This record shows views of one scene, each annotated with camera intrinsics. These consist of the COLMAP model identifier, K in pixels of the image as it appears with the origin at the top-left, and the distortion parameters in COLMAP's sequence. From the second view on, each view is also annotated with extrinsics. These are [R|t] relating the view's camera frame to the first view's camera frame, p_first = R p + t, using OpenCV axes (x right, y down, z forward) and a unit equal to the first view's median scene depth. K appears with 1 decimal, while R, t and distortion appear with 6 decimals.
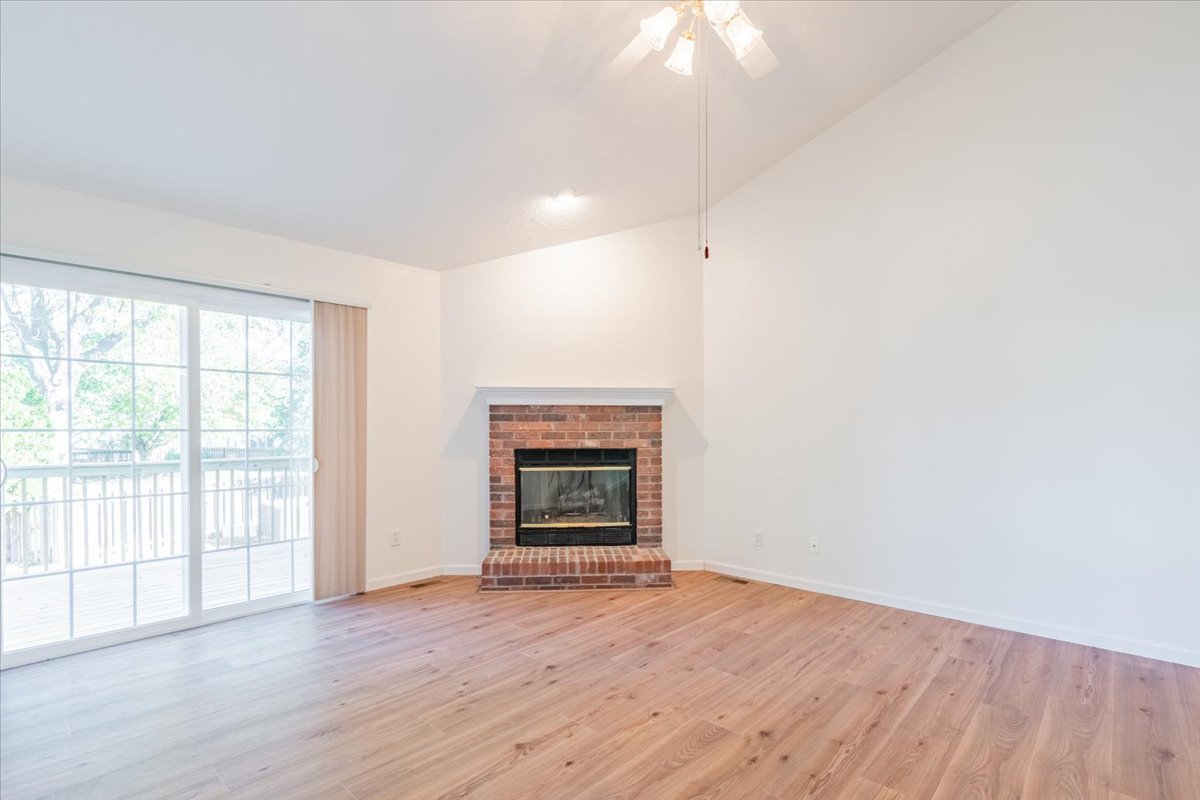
lens RADIAL K [[571.9, 0, 592.9], [0, 571.9, 431.9], [0, 0, 1]] dist [-0.004413, 0.000511]
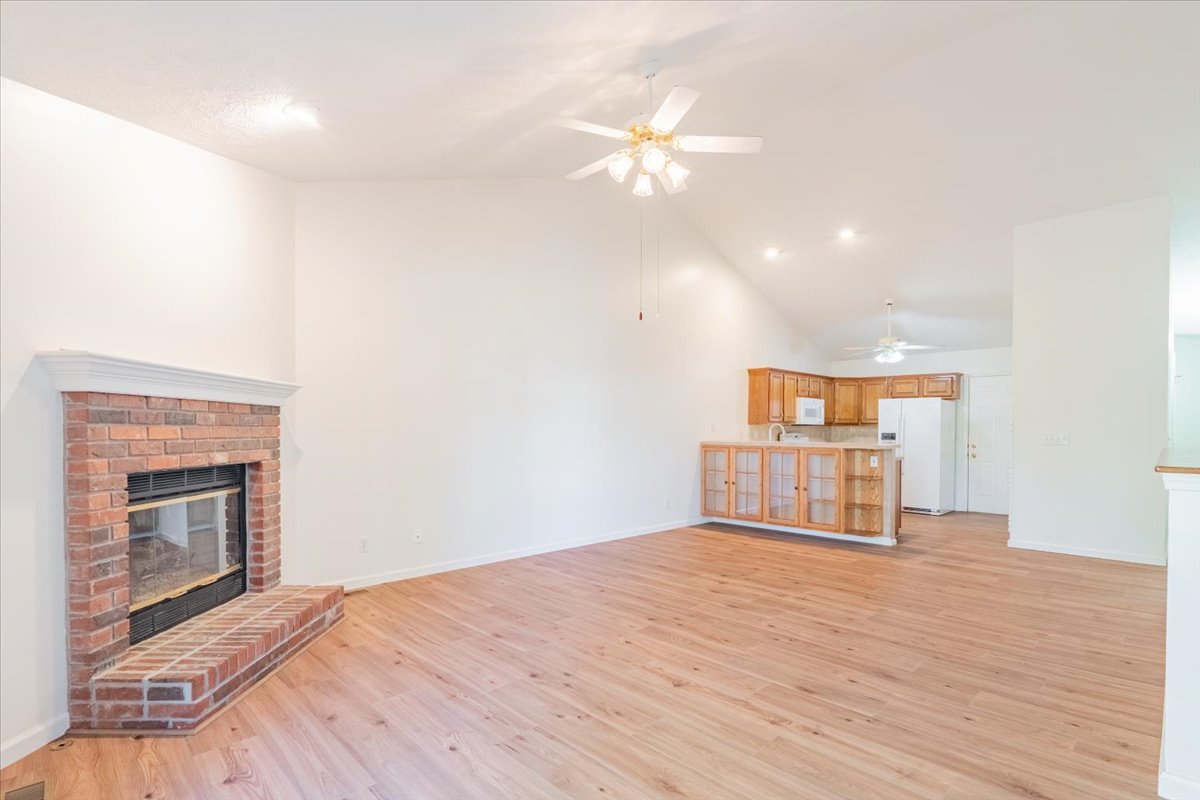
lens RADIAL K [[571.9, 0, 599.4], [0, 571.9, 435.7], [0, 0, 1]] dist [-0.004413, 0.000511]
pose [[0.051982, -0.008942, 0.998608, -0.662284], [0.010938, 0.999905, 0.008384, -0.006998], [-0.998588, 0.010487, 0.052075, 0.522337]]
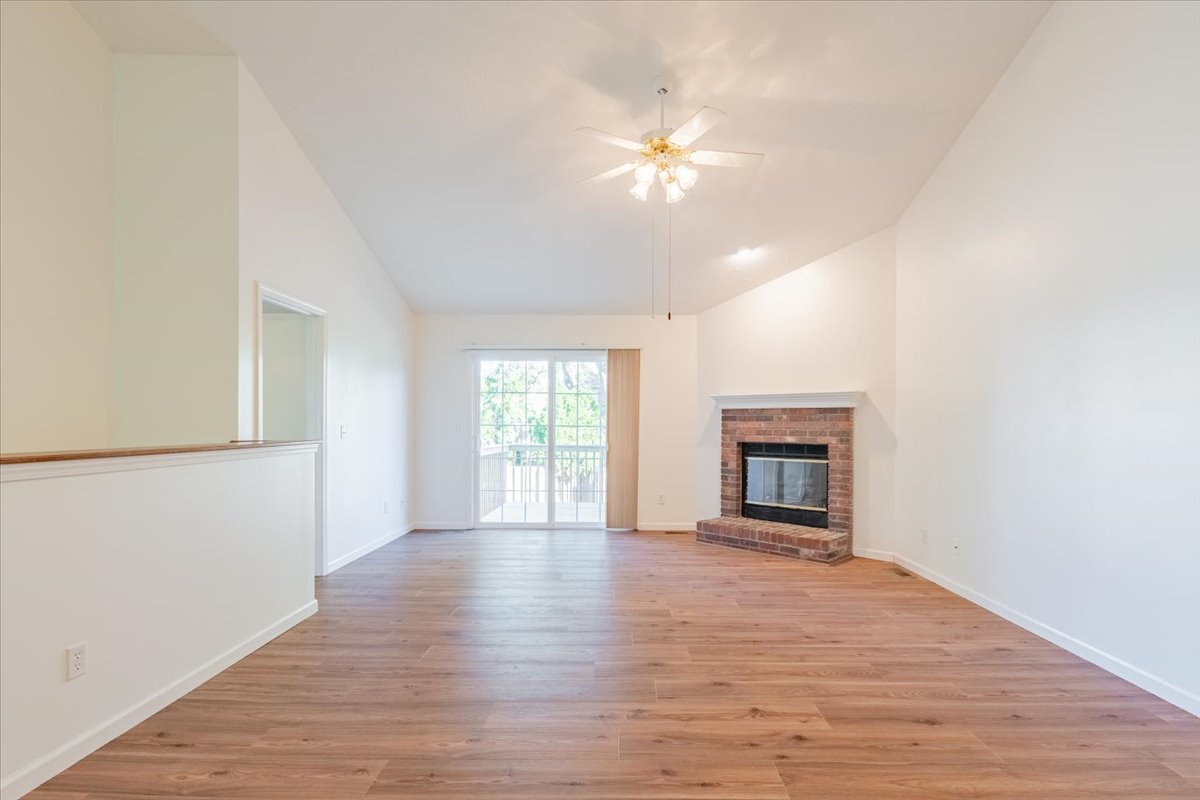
lens RADIAL K [[571.9, 0, 613.5], [0, 571.9, 430.5], [0, 0, 1]] dist [-0.004413, 0.000511]
pose [[0.669206, 0.012497, -0.742972, 0.653687], [-0.013101, 0.999902, 0.005019, 0.000068], [0.742961, 0.006375, 0.669304, -0.094999]]
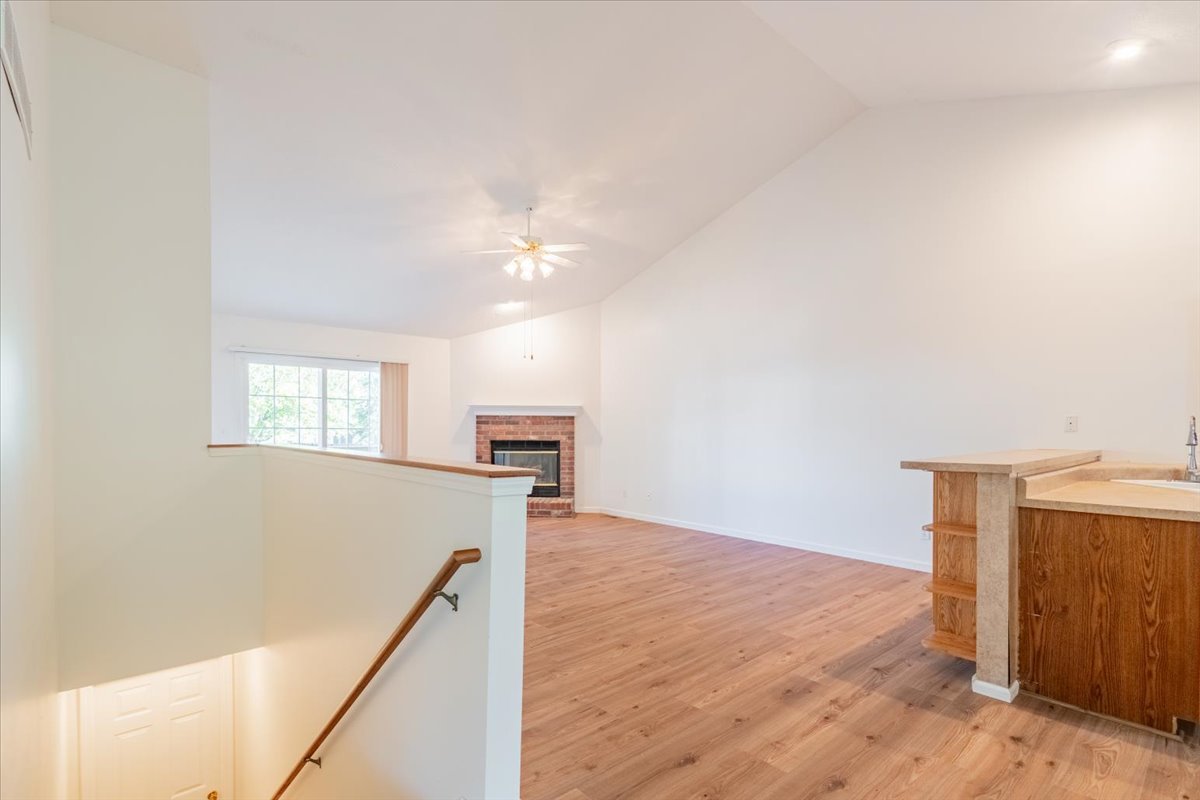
lens RADIAL K [[571.9, 0, 590.2], [0, 571.9, 434.9], [0, 0, 1]] dist [-0.004413, 0.000511]
pose [[0.993616, 0.008107, -0.112527, 0.367970], [-0.007577, 0.999958, 0.005131, 0.001938], [0.112564, -0.004246, 0.993635, -0.713999]]
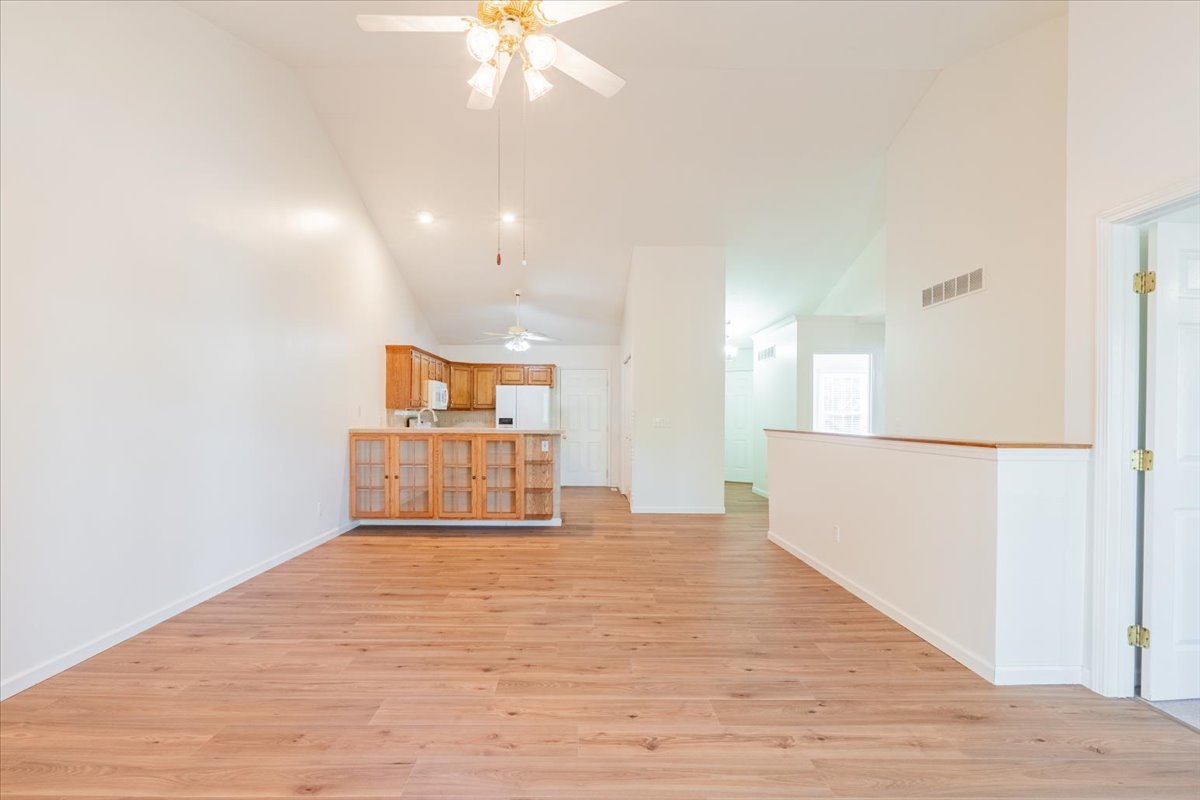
lens RADIAL K [[571.9, 0, 582.5], [0, 571.9, 422.8], [0, 0, 1]] dist [-0.004413, 0.000511]
pose [[-0.681725, -0.011285, 0.731521, -0.359630], [0.005825, 0.999766, 0.020851, -0.012845], [-0.731585, 0.018476, -0.681500, 0.827213]]
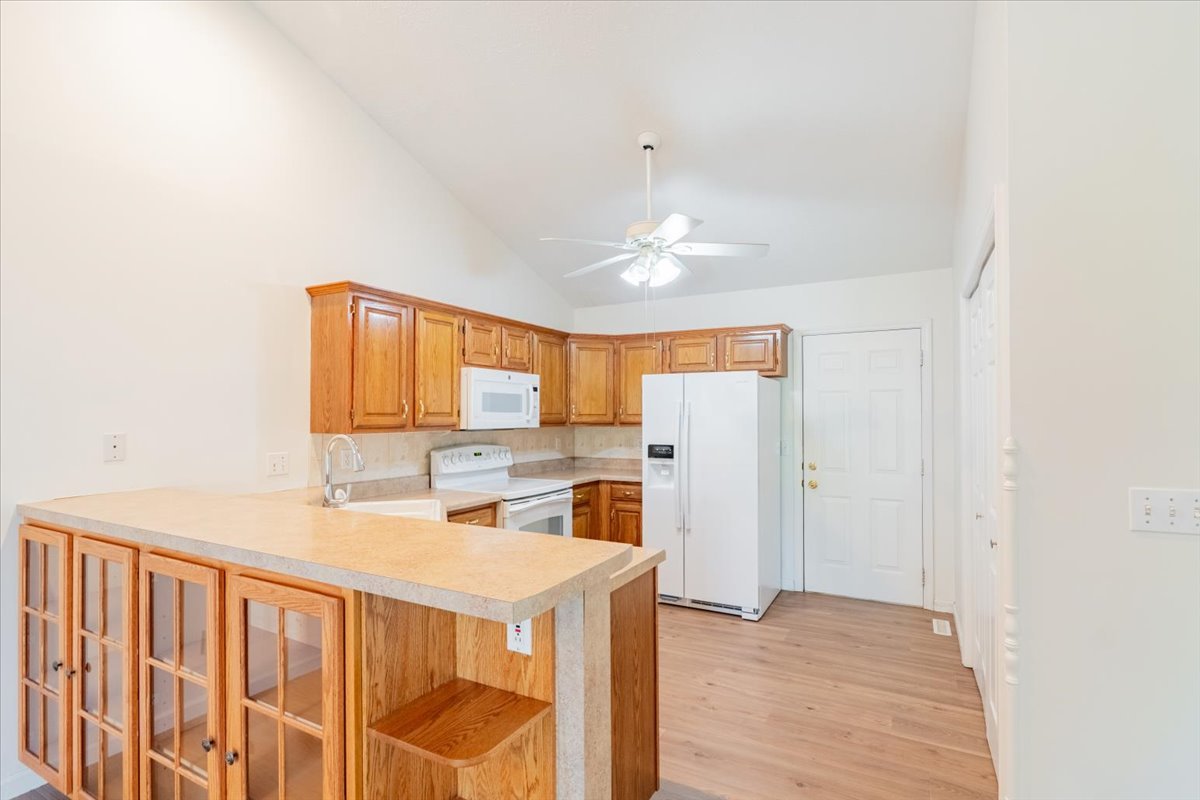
lens RADIAL K [[571.9, 0, 593.0], [0, 571.9, 409.4], [0, 0, 1]] dist [-0.004413, 0.000511]
pose [[-0.227930, 0.013392, 0.973586, 0.420342], [0.016611, 0.999813, -0.009864, -0.038986], [-0.973536, 0.013924, -0.228109, -0.026982]]
